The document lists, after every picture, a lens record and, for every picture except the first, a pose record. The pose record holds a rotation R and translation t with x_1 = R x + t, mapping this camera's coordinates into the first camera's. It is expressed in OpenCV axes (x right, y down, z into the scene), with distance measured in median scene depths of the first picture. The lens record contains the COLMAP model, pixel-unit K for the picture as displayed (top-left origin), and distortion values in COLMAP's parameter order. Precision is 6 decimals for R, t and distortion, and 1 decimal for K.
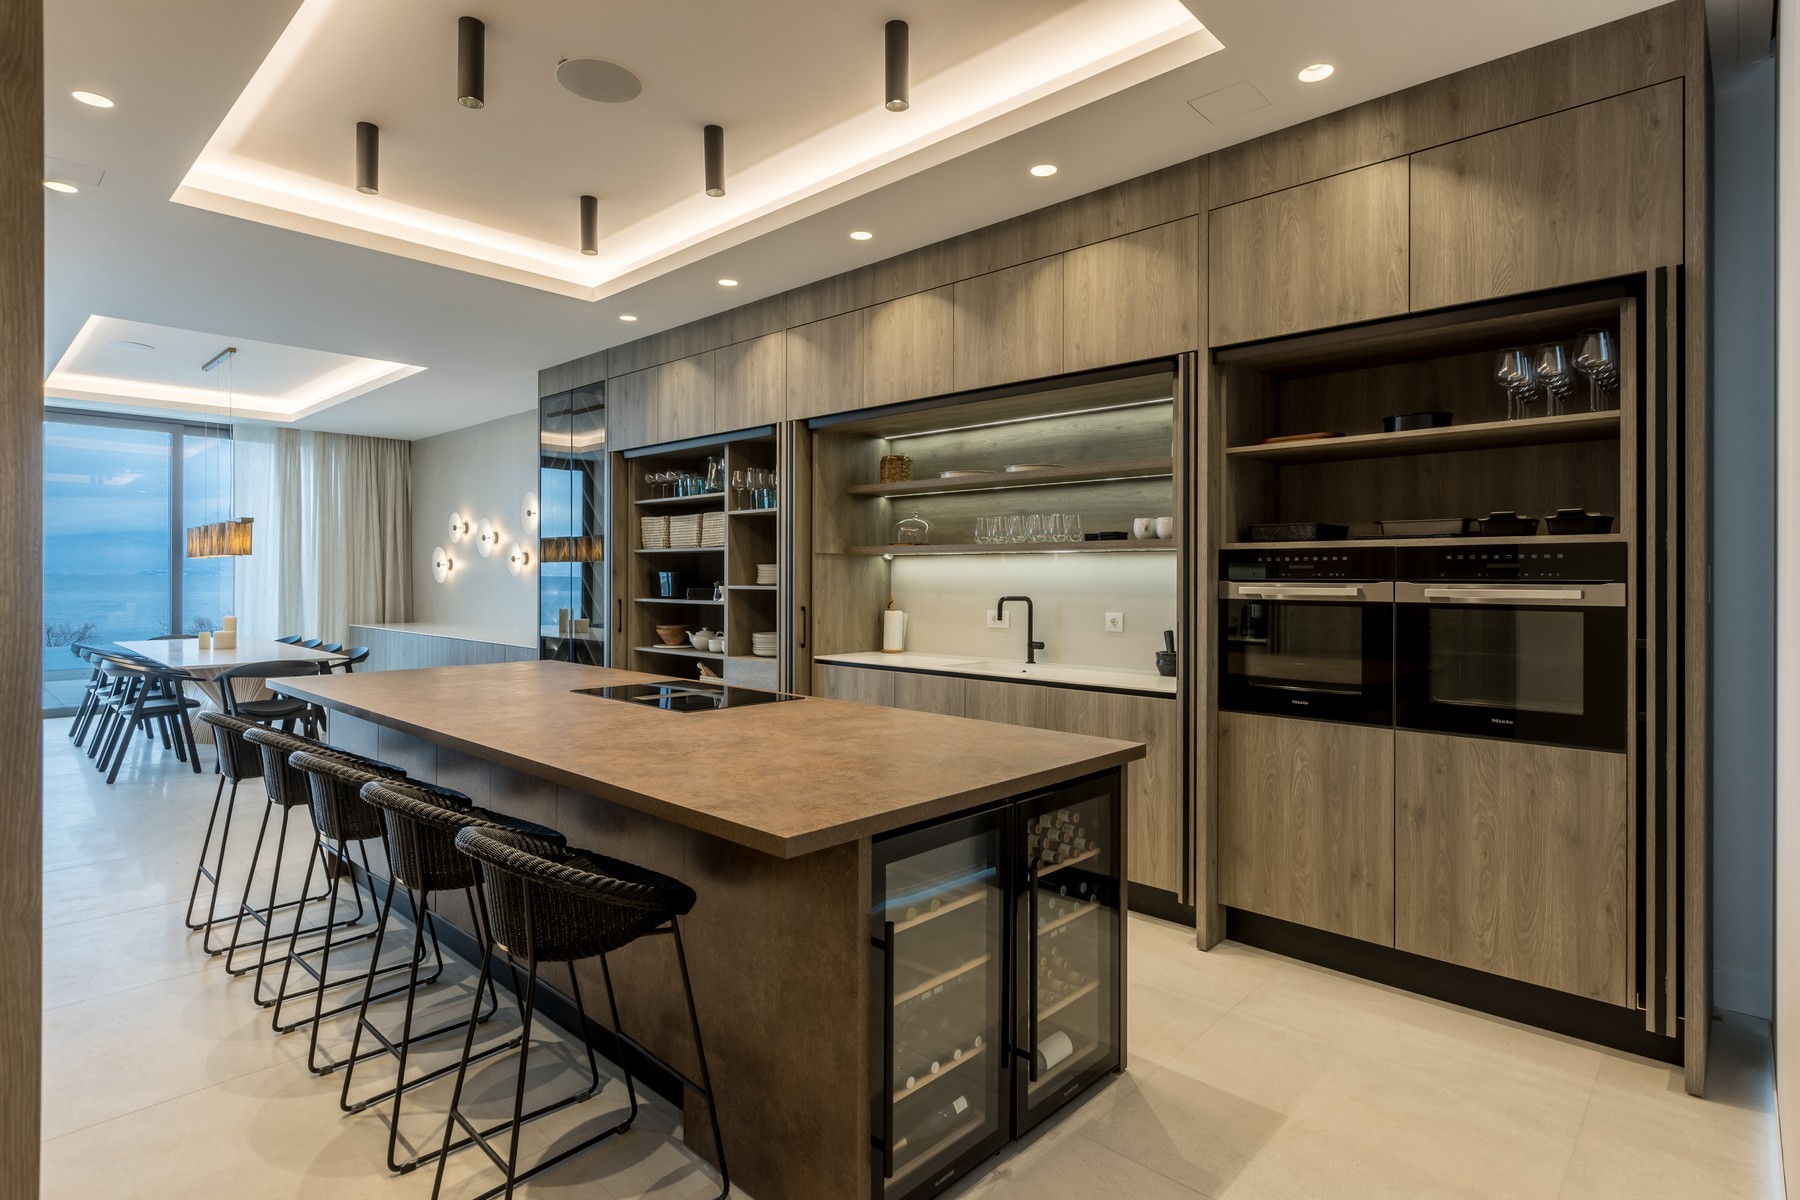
lens RADIAL K [[877.1, 0, 911.3], [0, 877.1, 579.1], [0, 0, 1]] dist [-0.013365, 0.000043]
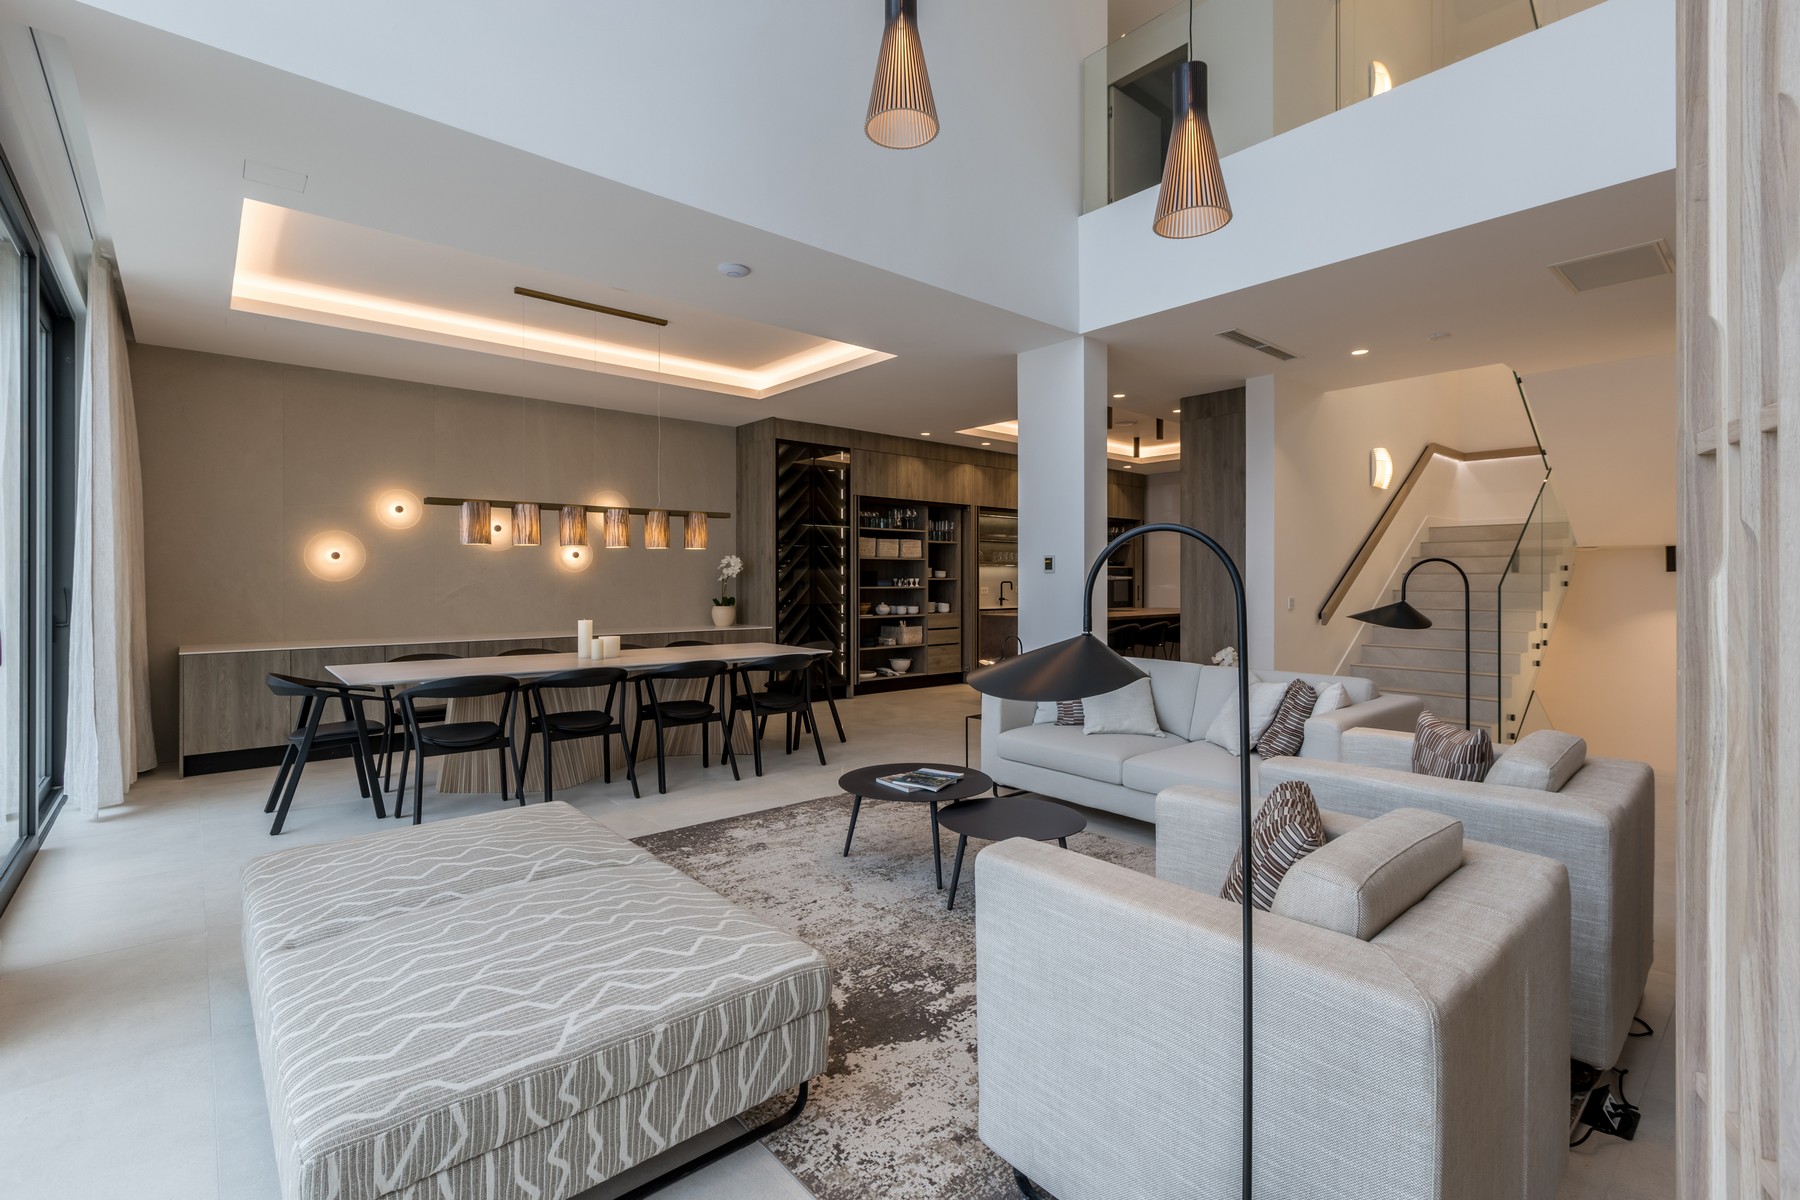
lens RADIAL K [[812.5, 0, 922.4], [0, 812.5, 573.0], [0, 0, 1]] dist [-0.000499, 0.000012]
pose [[0.117373, 0.004928, 0.993076, -1.621157], [0.004163, 0.999976, -0.005454, 0.004501], [-0.993079, 0.004775, 0.117350, 0.637849]]
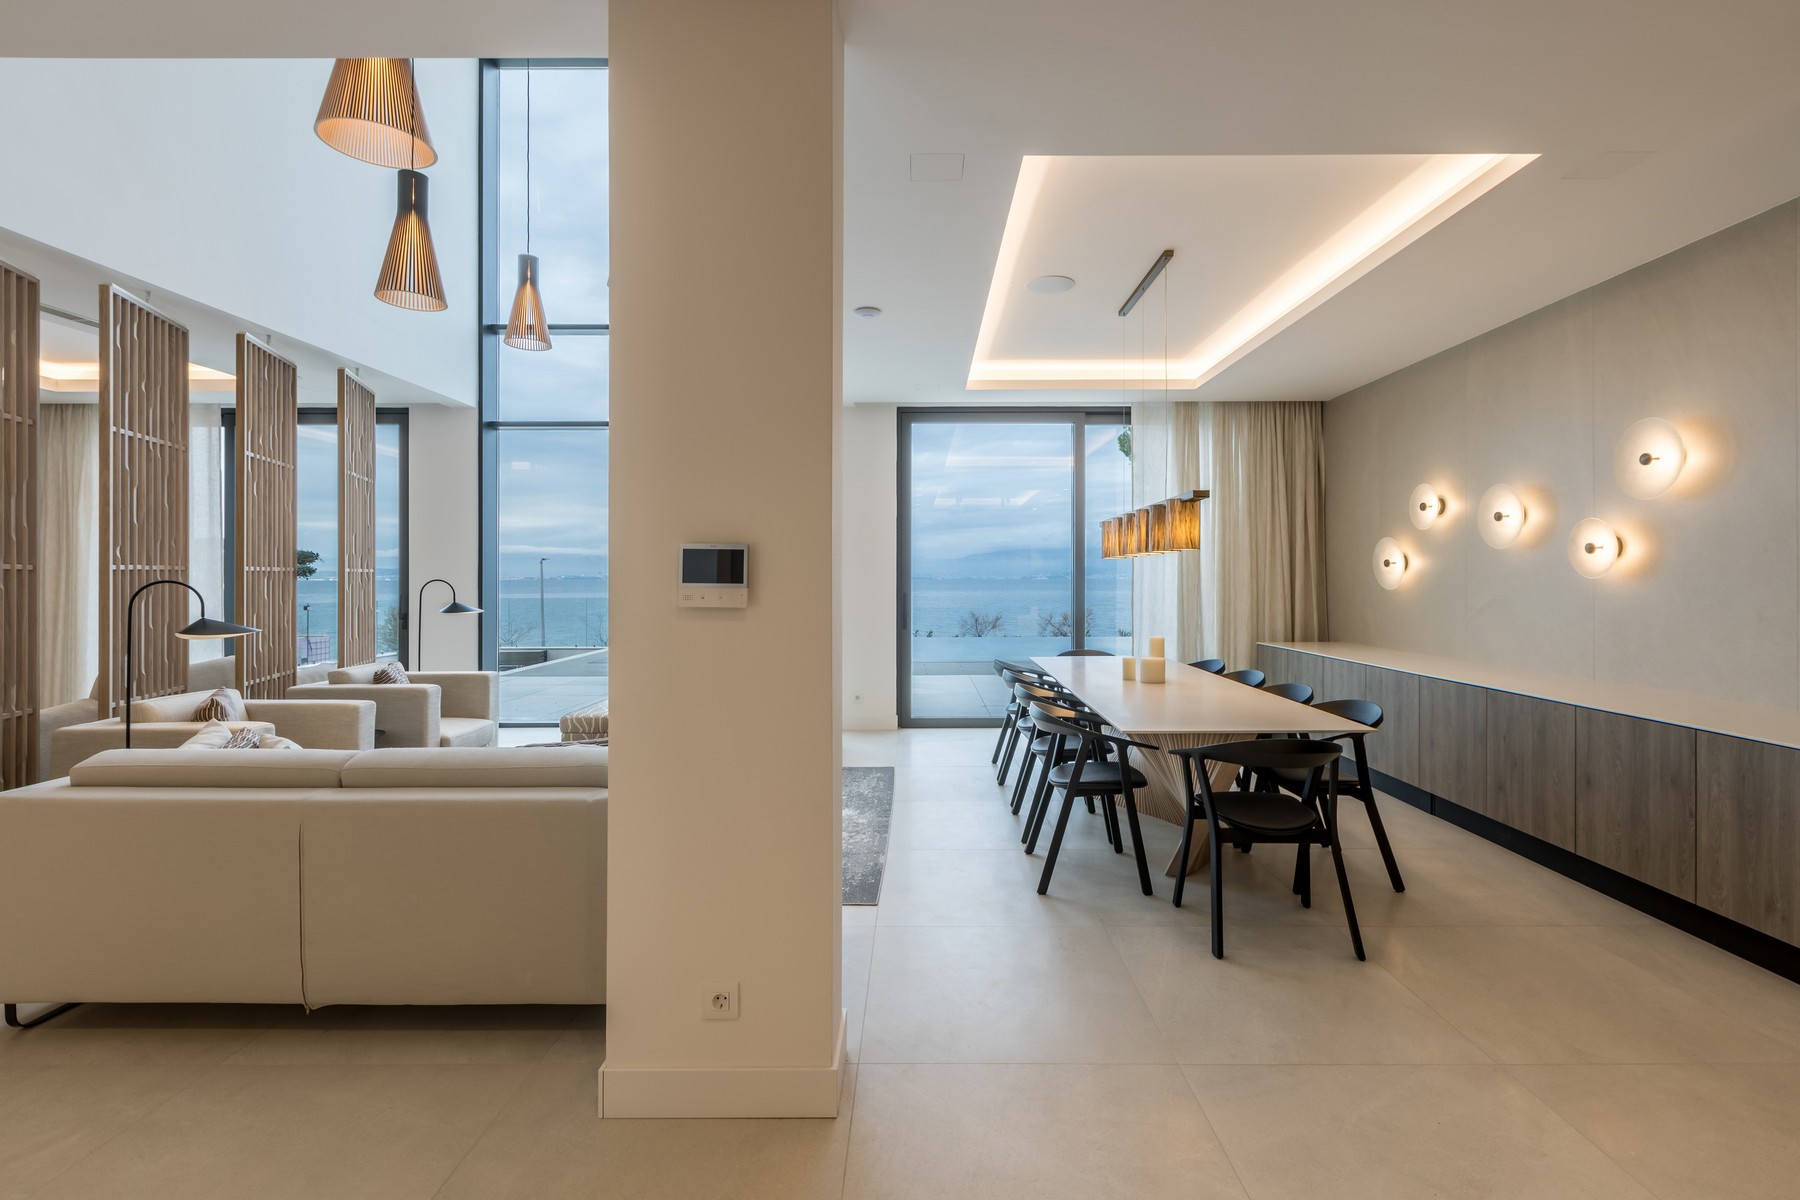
lens RADIAL K [[812.5, 0, 922.4], [0, 812.5, 573.0], [0, 0, 1]] dist [-0.000499, 0.000012]
pose [[0.660305, -0.007861, -0.750956, -0.435060], [-0.000015, 0.999945, -0.010481, -0.003271], [0.750997, 0.006932, 0.660269, 0.436281]]
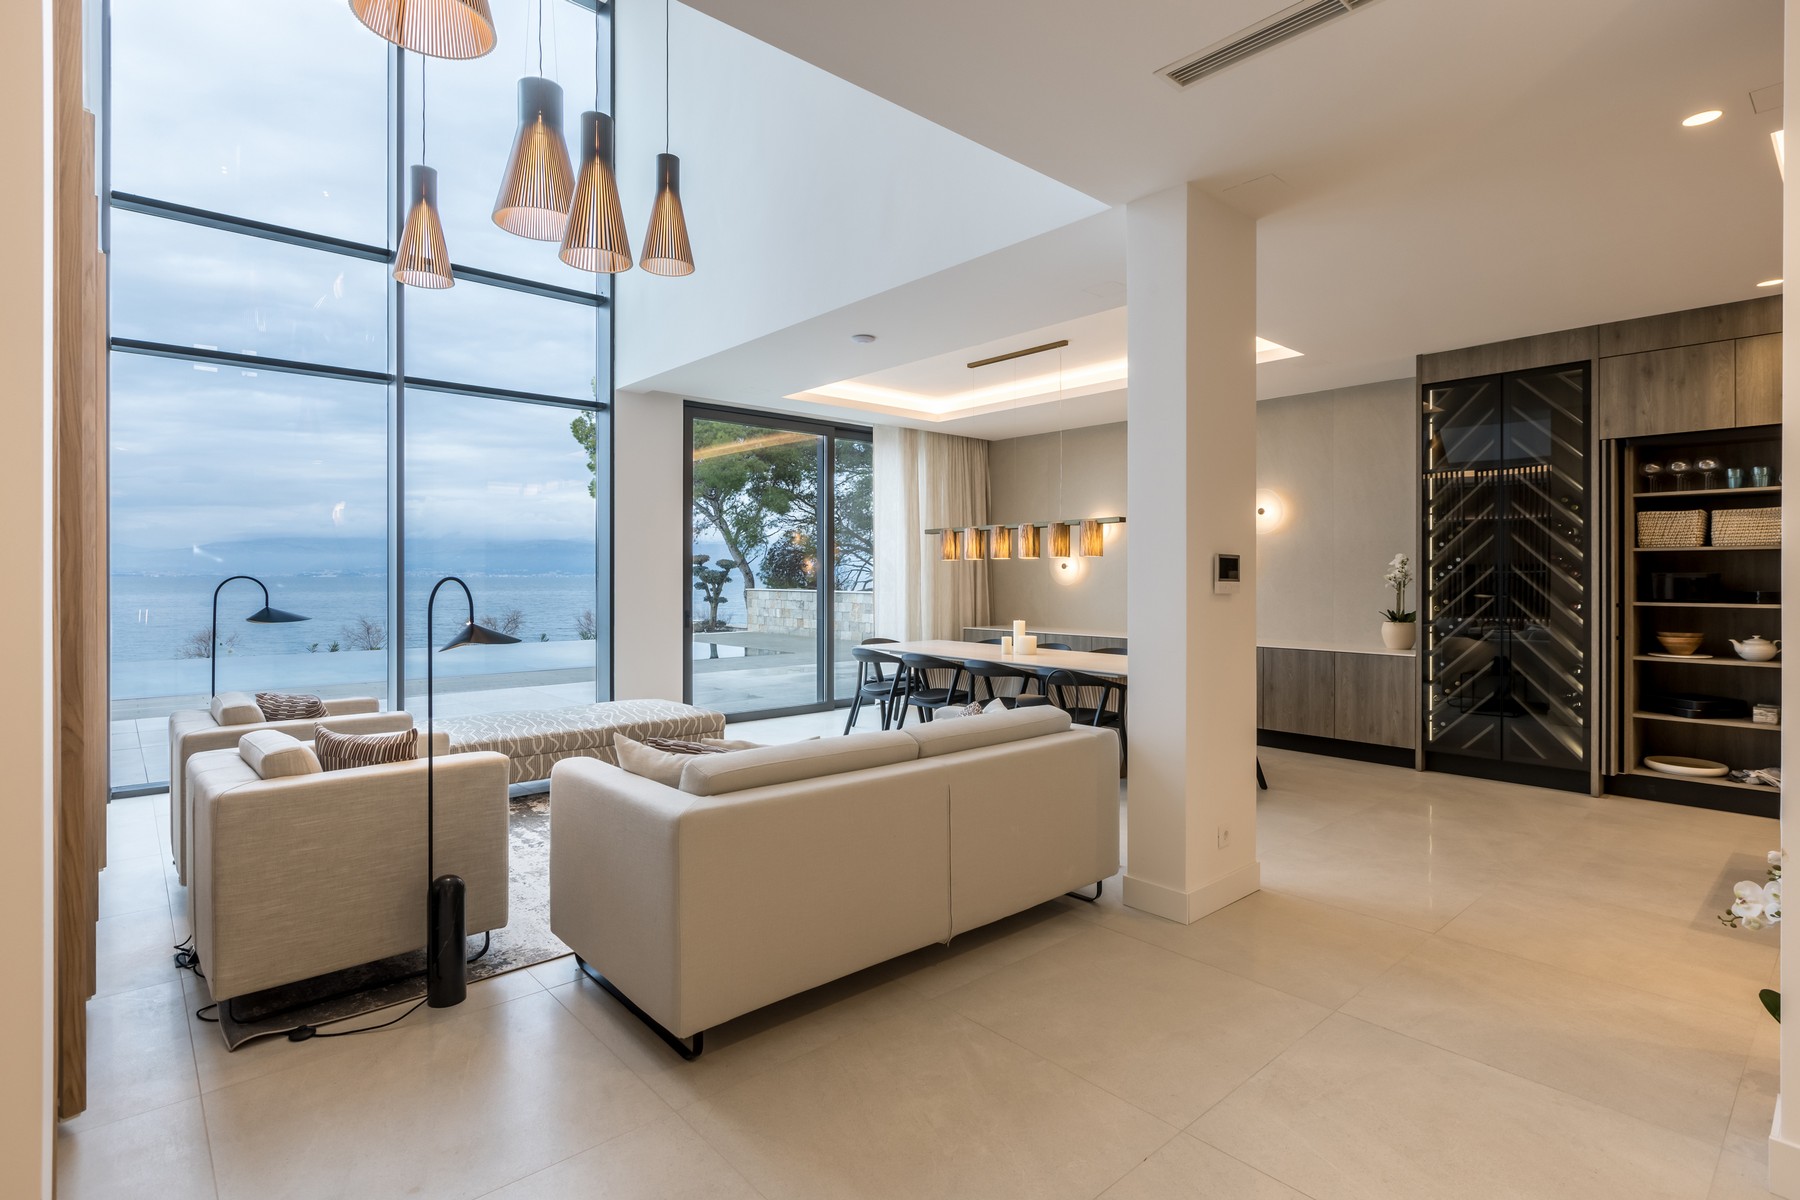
lens RADIAL K [[877.1, 0, 911.3], [0, 877.1, 579.1], [0, 0, 1]] dist [-0.013365, 0.000043]
pose [[0.991989, -0.001586, -0.126318, -0.847062], [0.001516, 0.999999, -0.000643, -0.002071], [0.126319, 0.000447, 0.991990, 0.018986]]
